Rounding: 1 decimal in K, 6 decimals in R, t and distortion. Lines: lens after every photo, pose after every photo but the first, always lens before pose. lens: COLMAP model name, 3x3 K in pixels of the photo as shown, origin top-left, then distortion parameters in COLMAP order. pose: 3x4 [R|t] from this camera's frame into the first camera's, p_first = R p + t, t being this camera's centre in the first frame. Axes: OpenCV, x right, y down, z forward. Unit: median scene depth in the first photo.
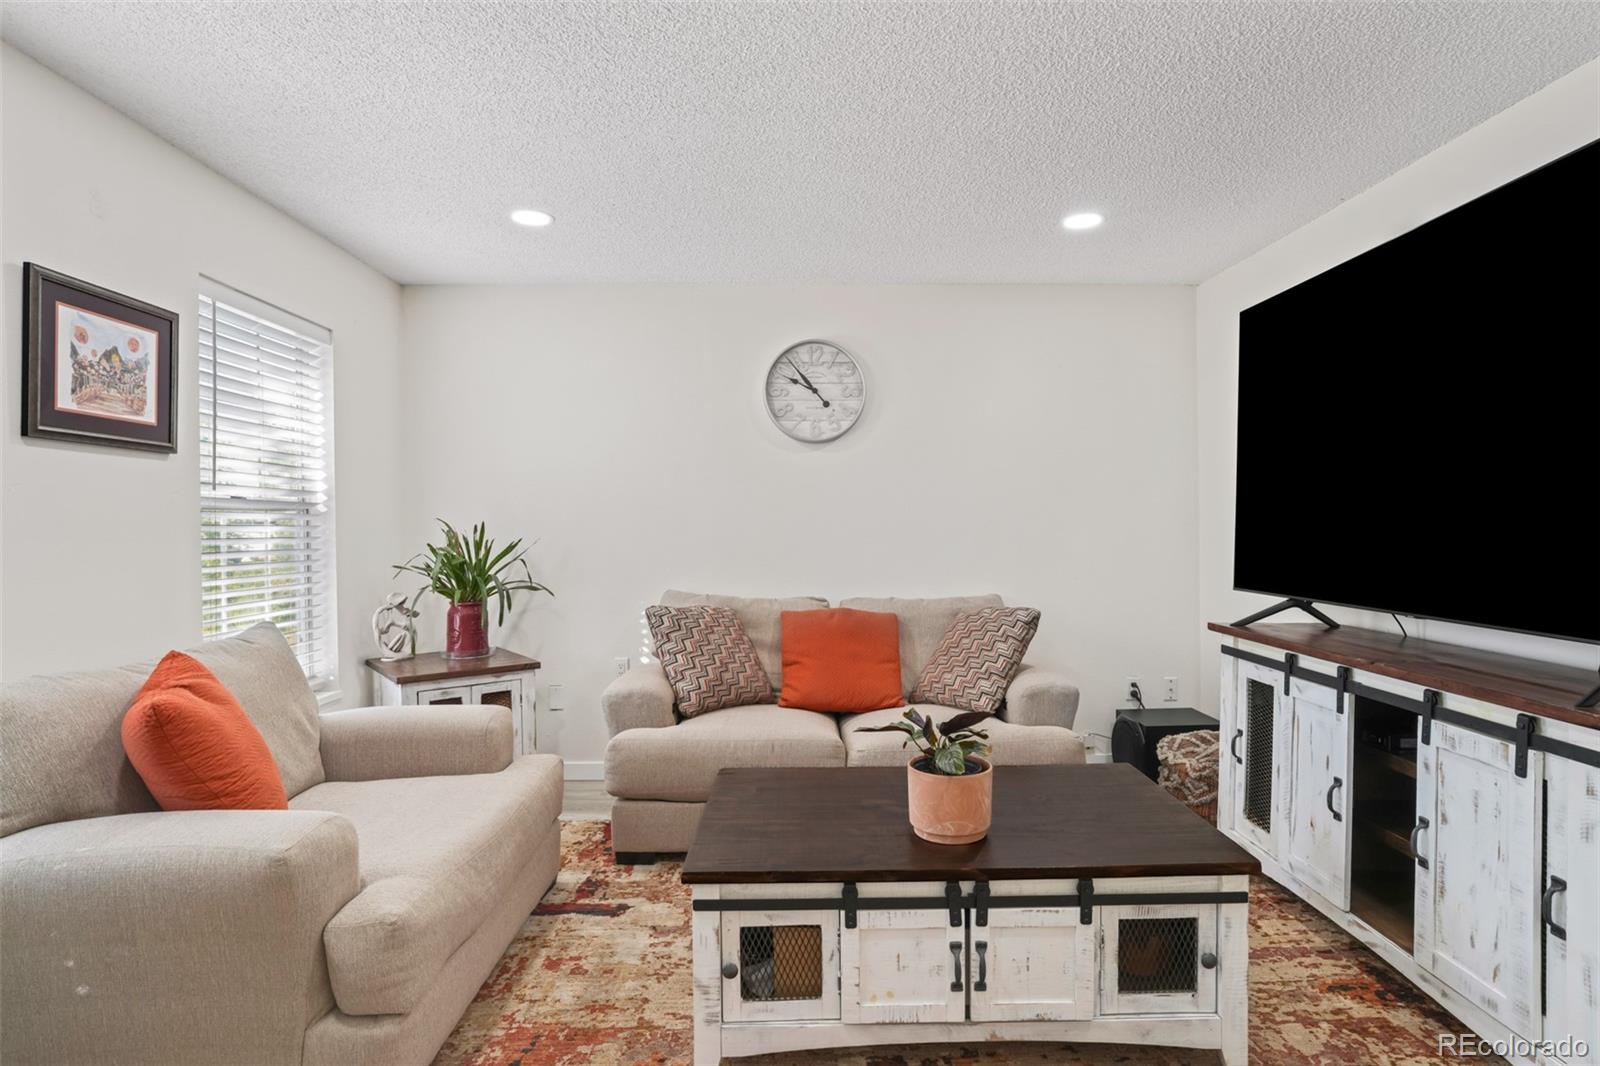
lens RADIAL K [[819.0, 0, 800.0], [0, 819.0, 533.0], [0, 0, 1]] dist [-0.047017, 0.030894]
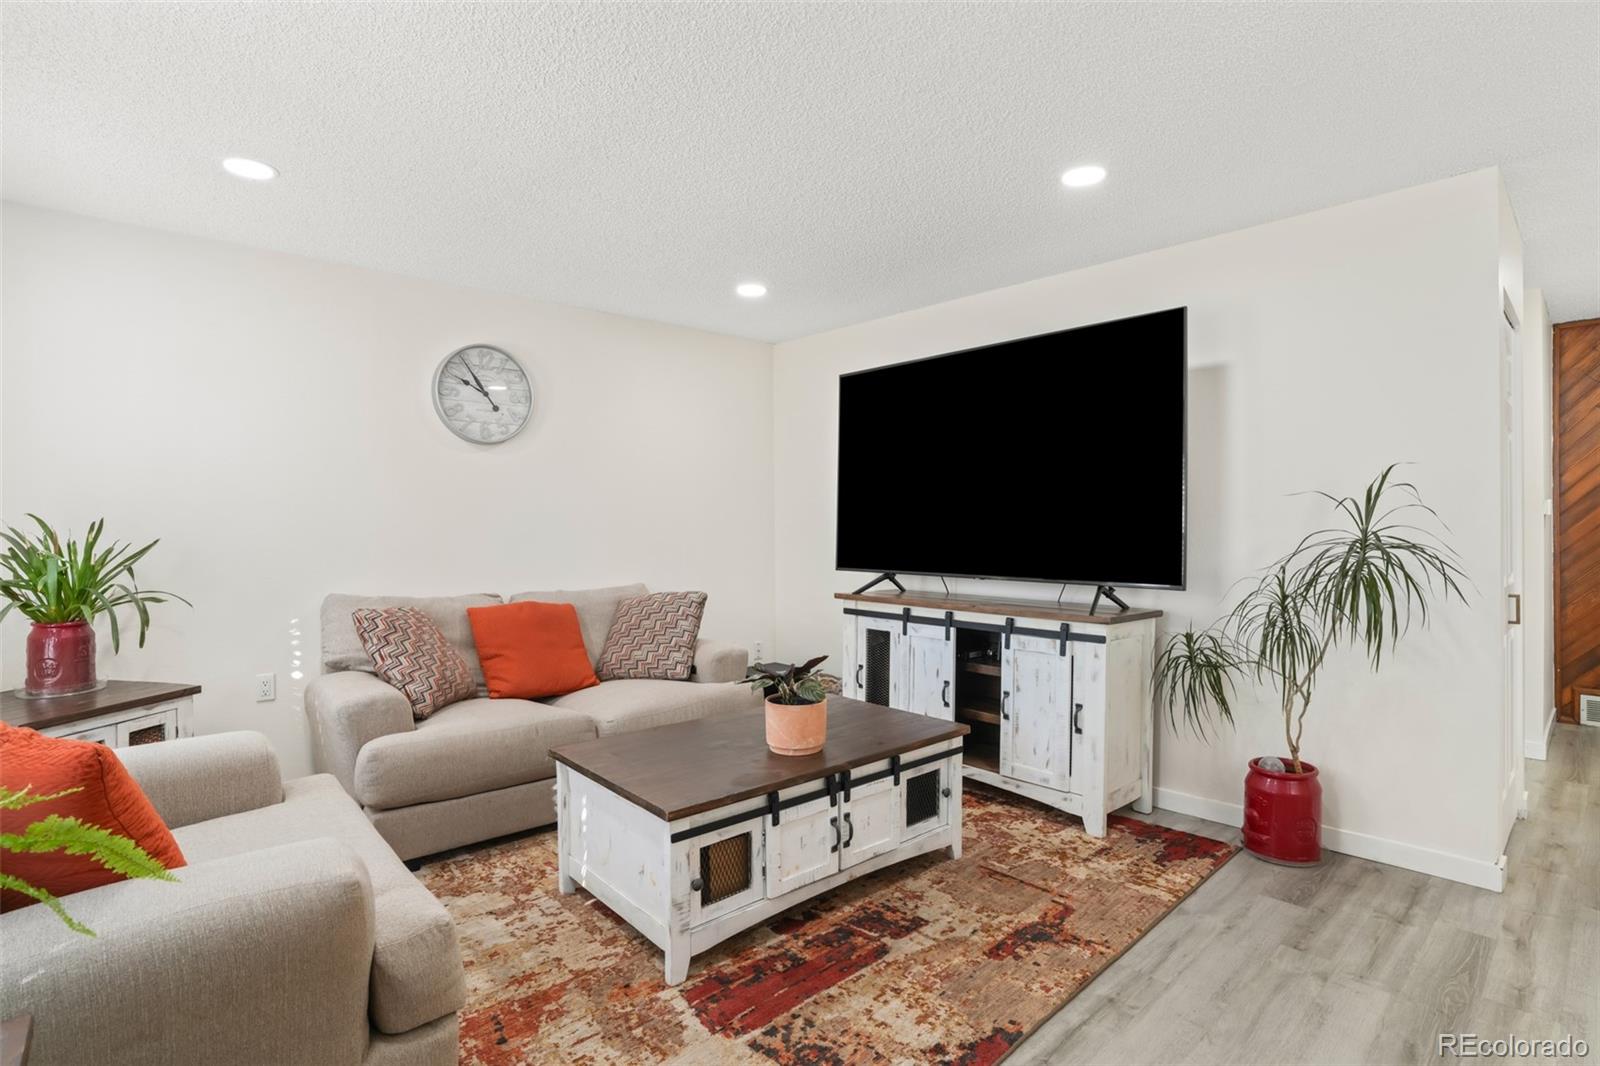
lens RADIAL K [[774.9, 0, 800.0], [0, 774.9, 533.0], [0, 0, 1]] dist [-0.063558, 0.027315]
pose [[0.764276, -0.004801, 0.644871, -0.525451], [0.005287, 0.999985, 0.001179, 0.004792], [-0.644868, 0.002508, 0.764290, 0.008187]]
